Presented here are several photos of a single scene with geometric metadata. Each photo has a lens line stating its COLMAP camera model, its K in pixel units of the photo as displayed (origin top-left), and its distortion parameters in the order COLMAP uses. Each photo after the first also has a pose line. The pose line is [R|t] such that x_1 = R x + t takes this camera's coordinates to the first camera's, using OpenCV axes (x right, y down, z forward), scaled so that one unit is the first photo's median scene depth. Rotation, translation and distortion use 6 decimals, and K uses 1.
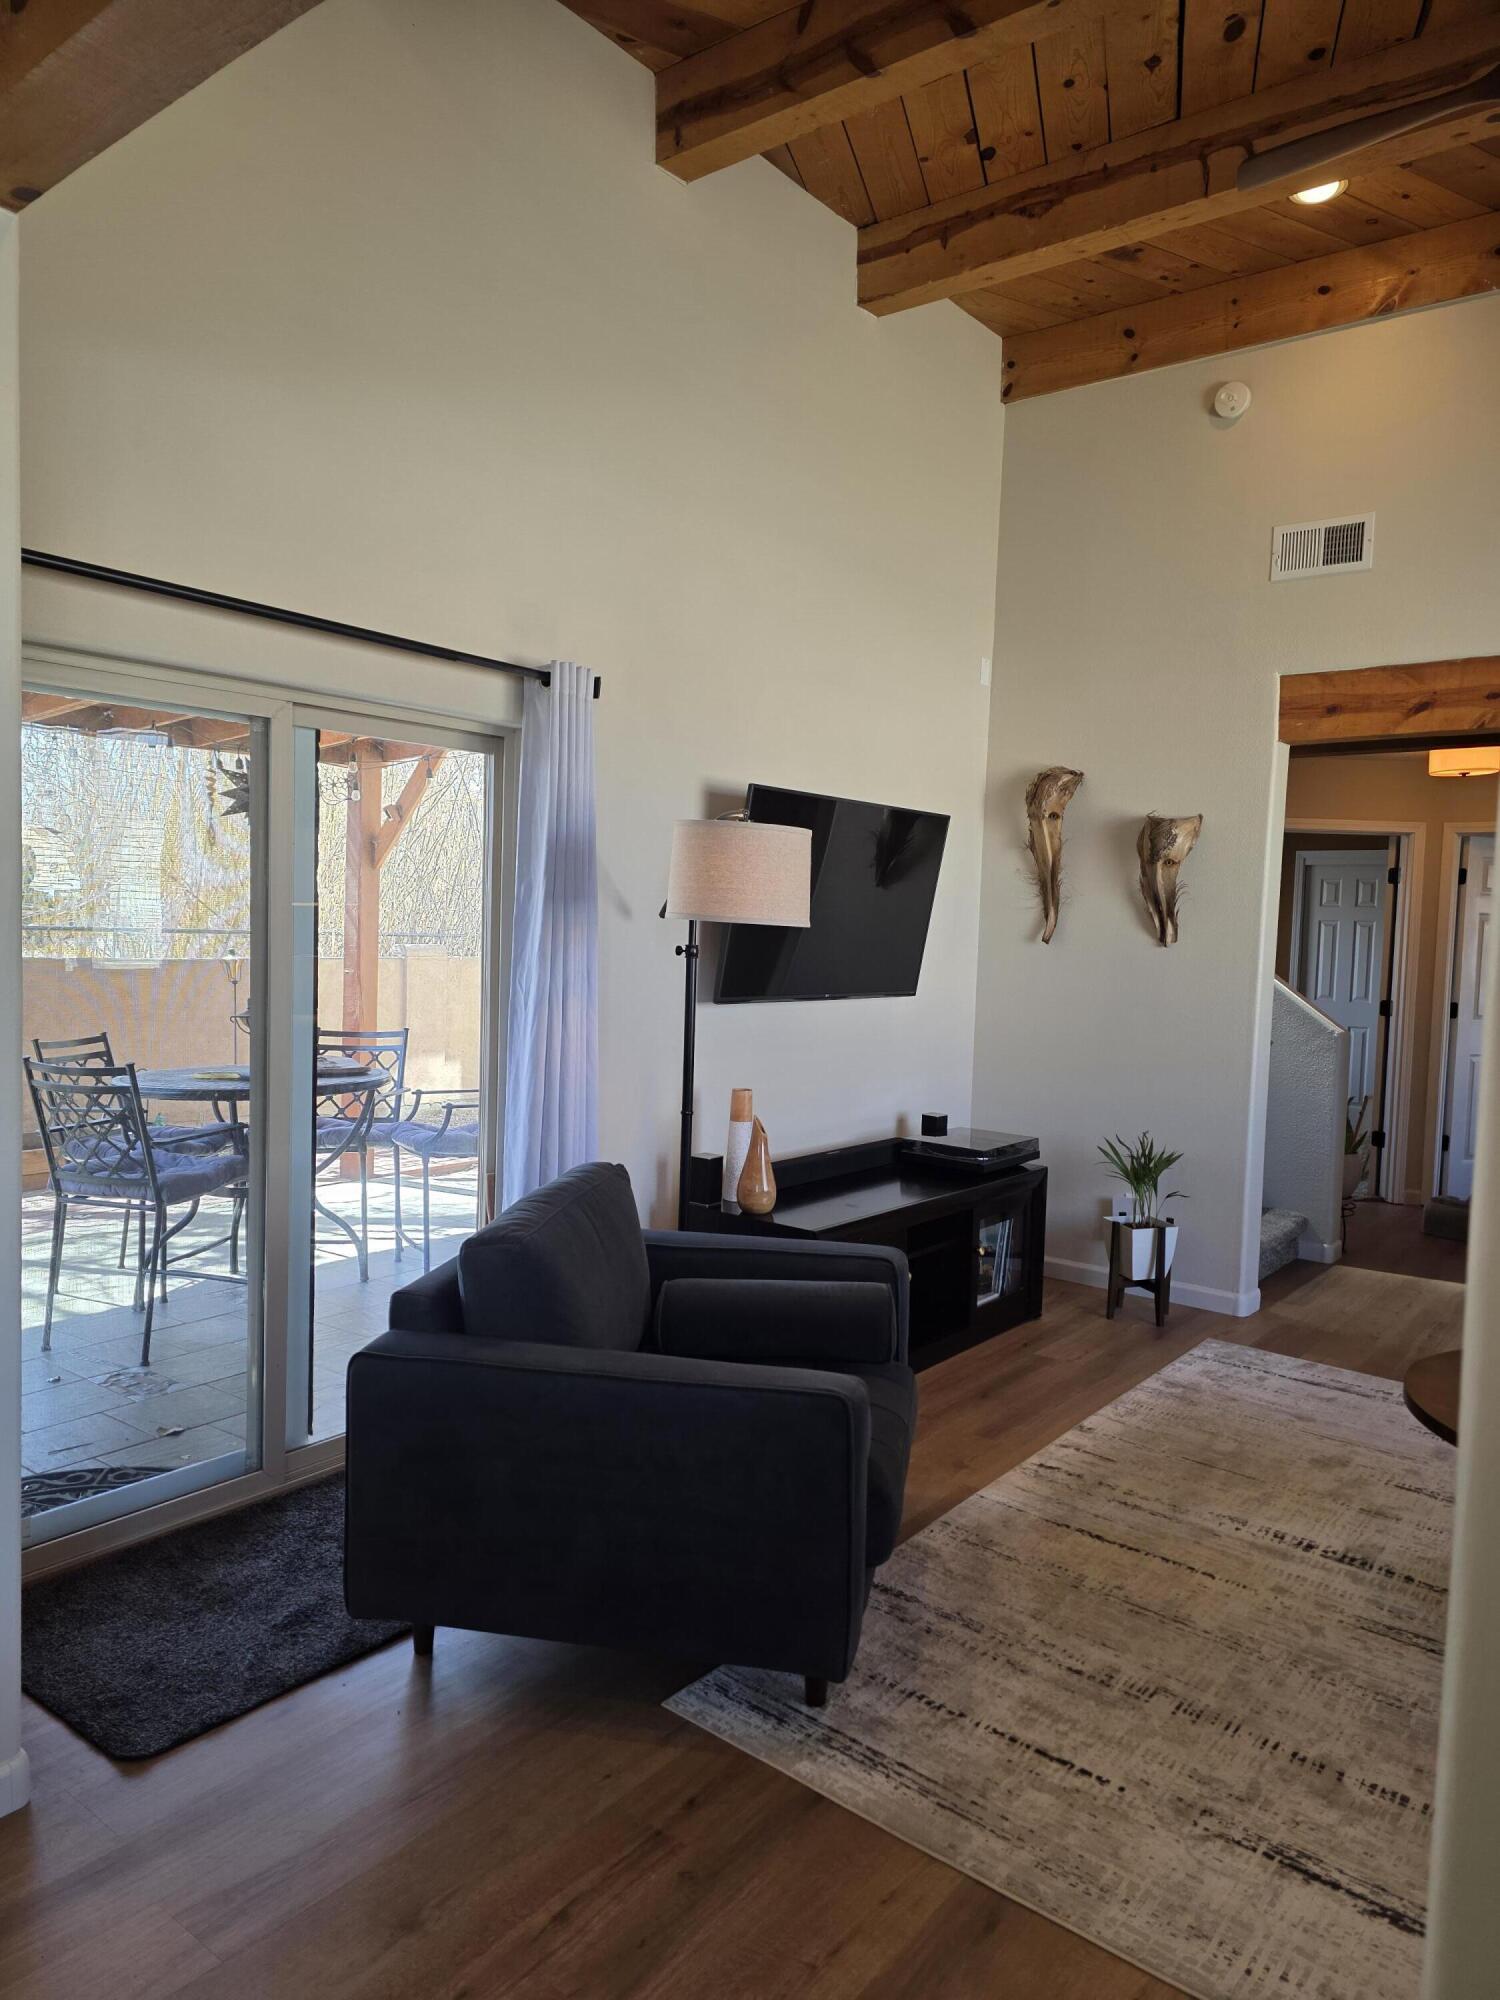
lens RADIAL K [[1322.0, 0, 756.7], [0, 1322.0, 984.3], [0, 0, 1]] dist [0.064318, -0.054623]
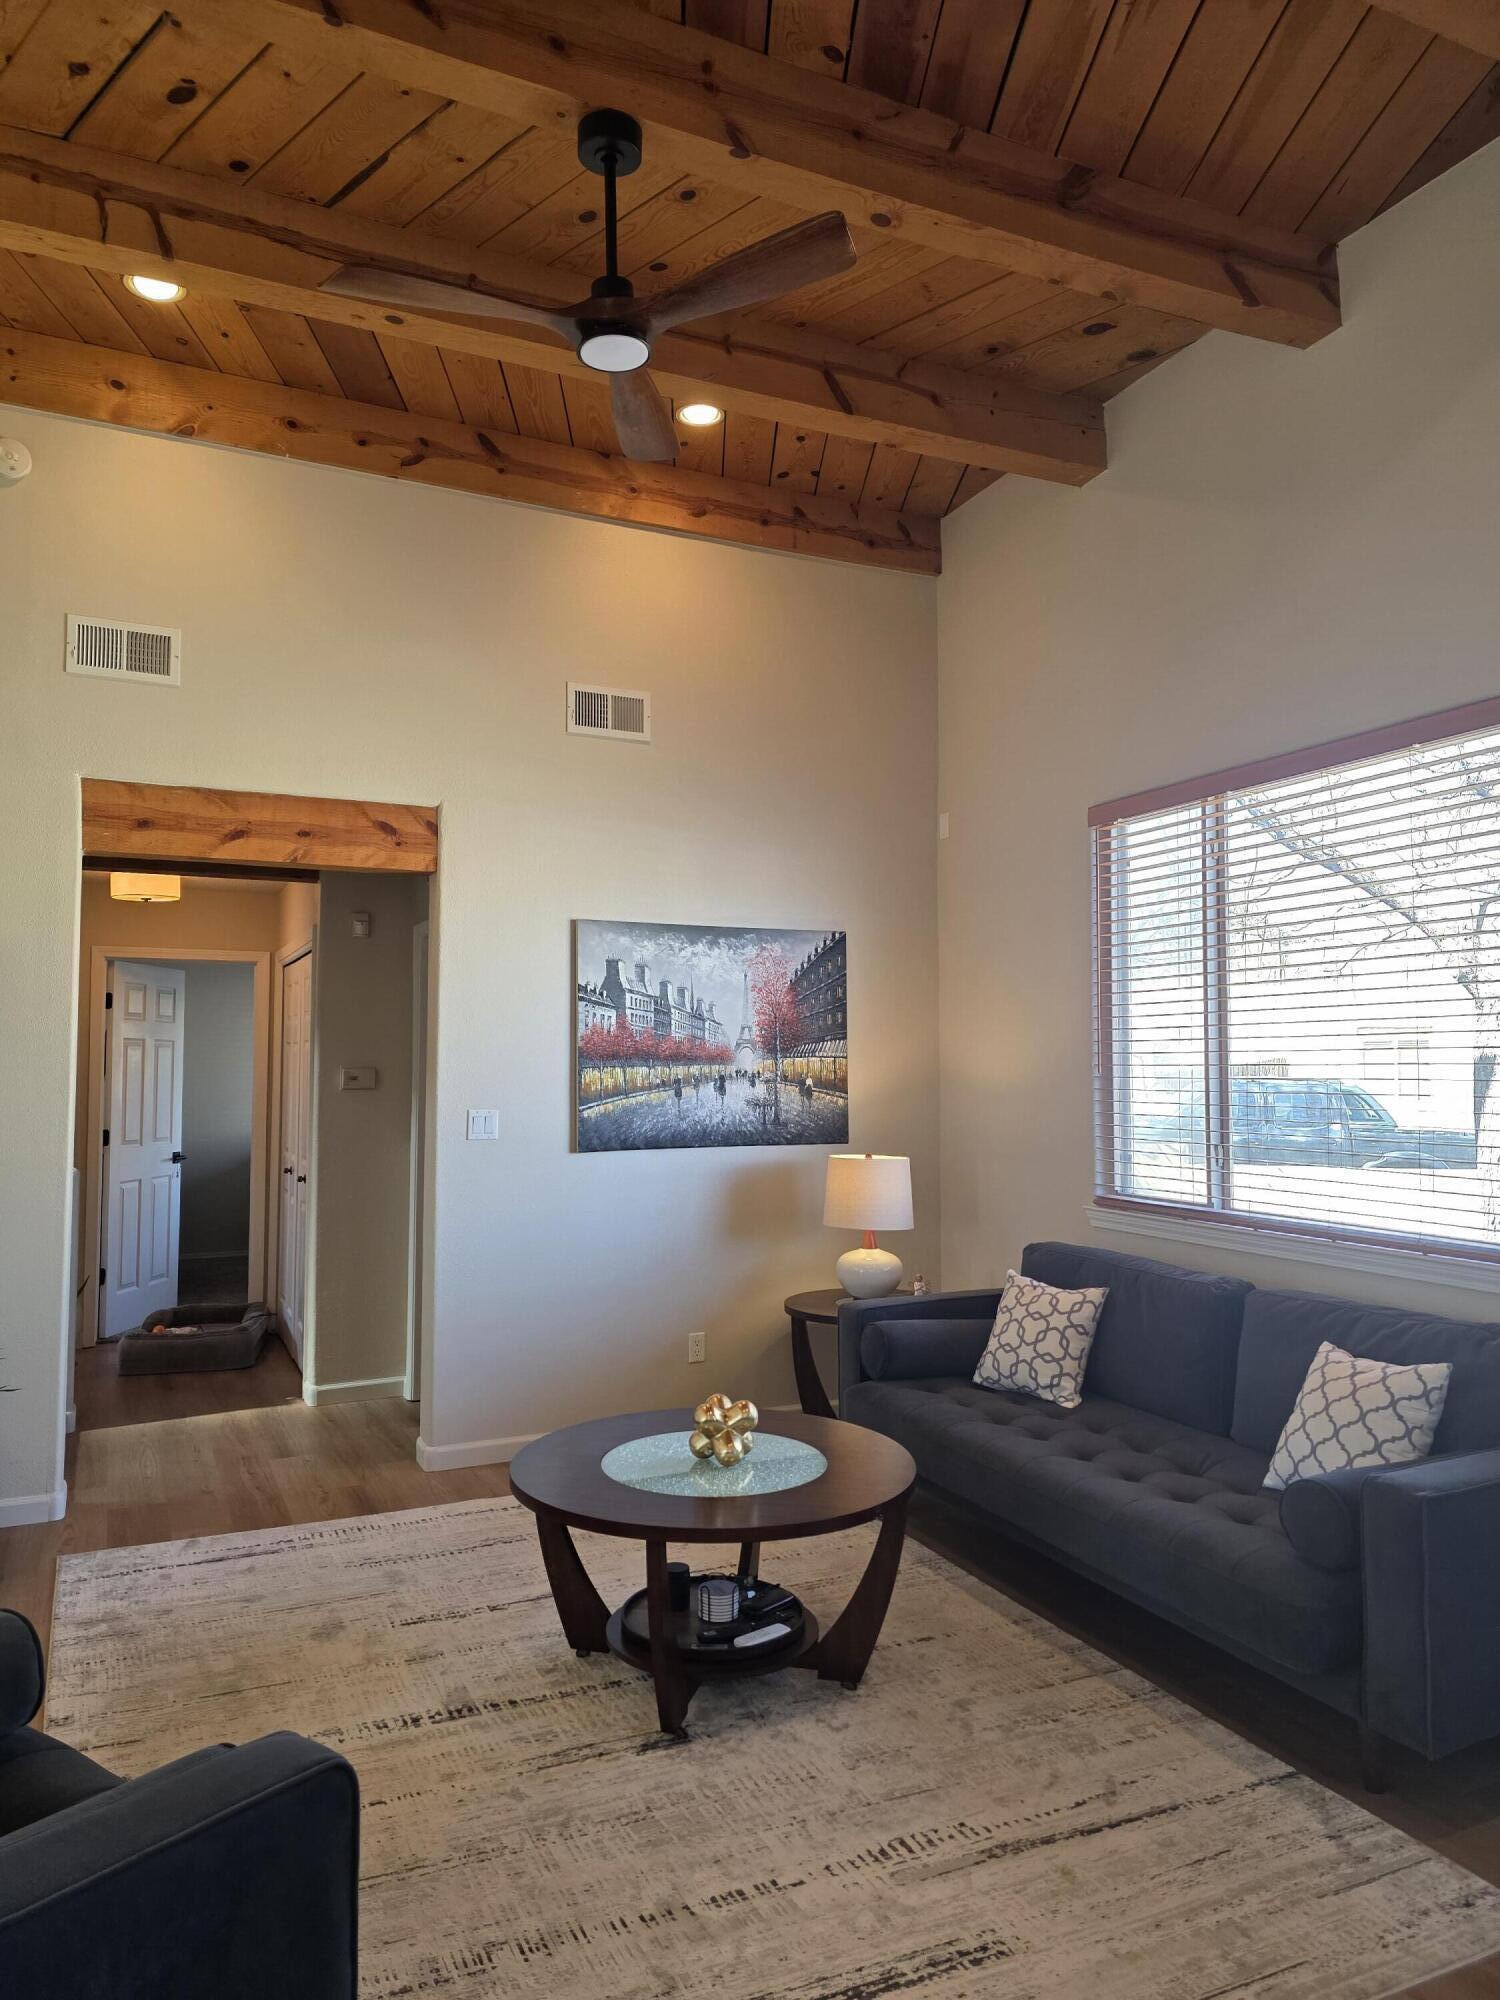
lens RADIAL K [[1322.0, 0, 756.7], [0, 1322.0, 984.3], [0, 0, 1]] dist [0.064318, -0.054623]
pose [[0.468203, 0.023621, 0.883305, -0.222648], [0.055822, 0.996855, -0.056247, -0.018935], [-0.881856, 0.075643, 0.465412, 0.221913]]
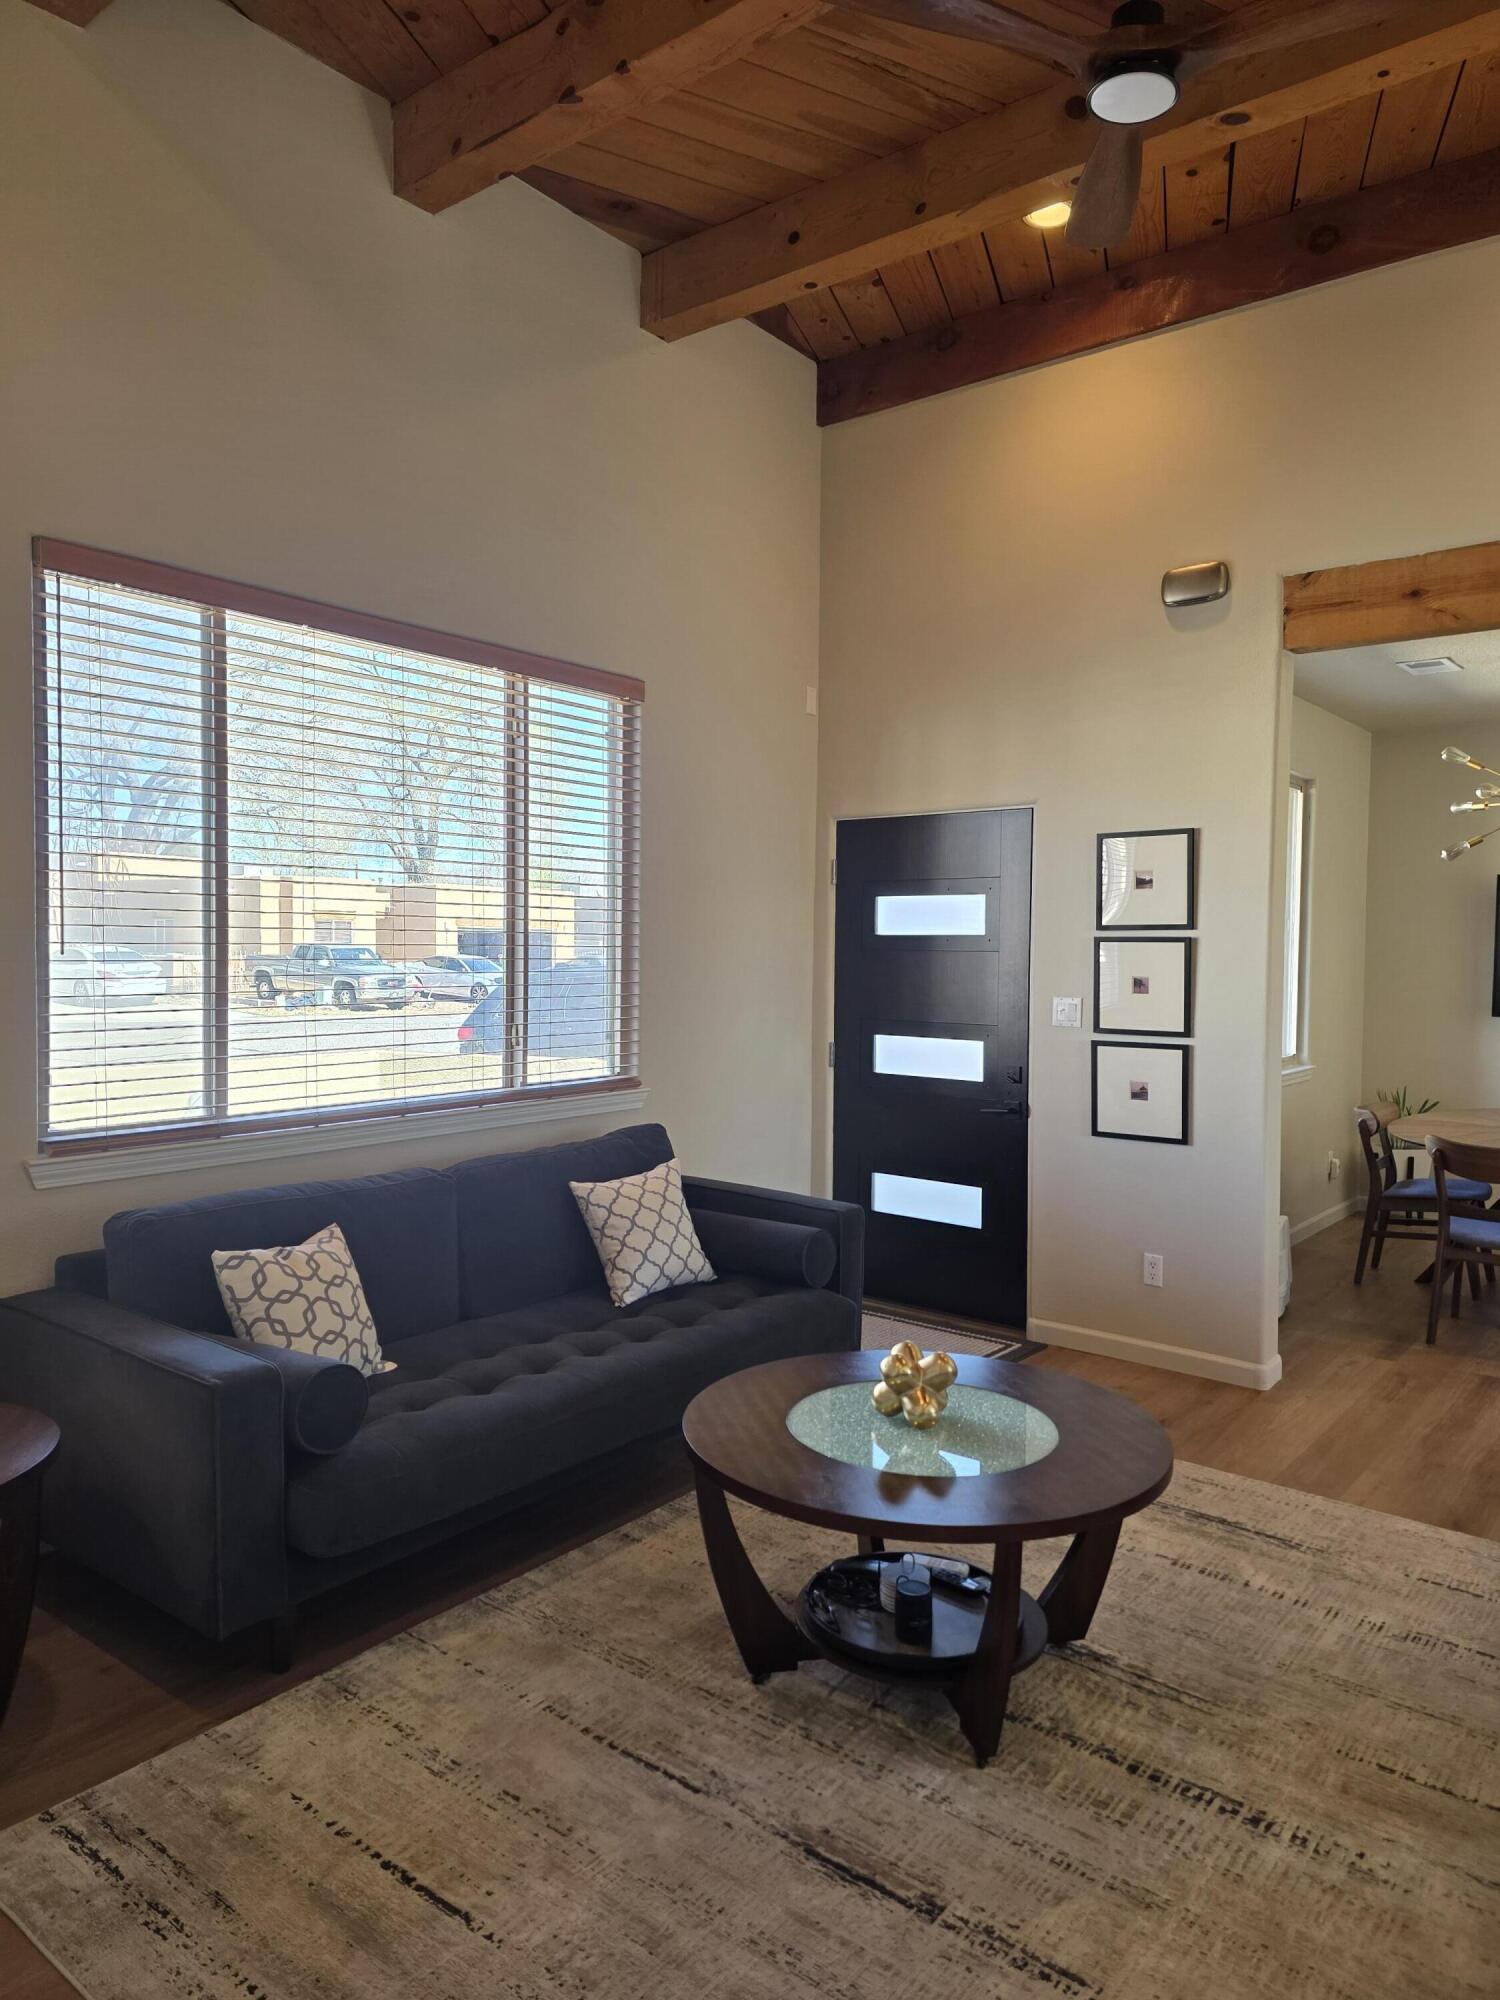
lens RADIAL K [[1343.3, 0, 711.2], [0, 1343.3, 1002.5], [0, 0, 1]] dist [0.030144, -0.059952]
pose [[-0.998491, -0.040079, 0.037545, 0.479849], [-0.036913, 0.995987, 0.081527, -0.037204], [-0.040662, 0.080018, -0.995964, 1.174543]]
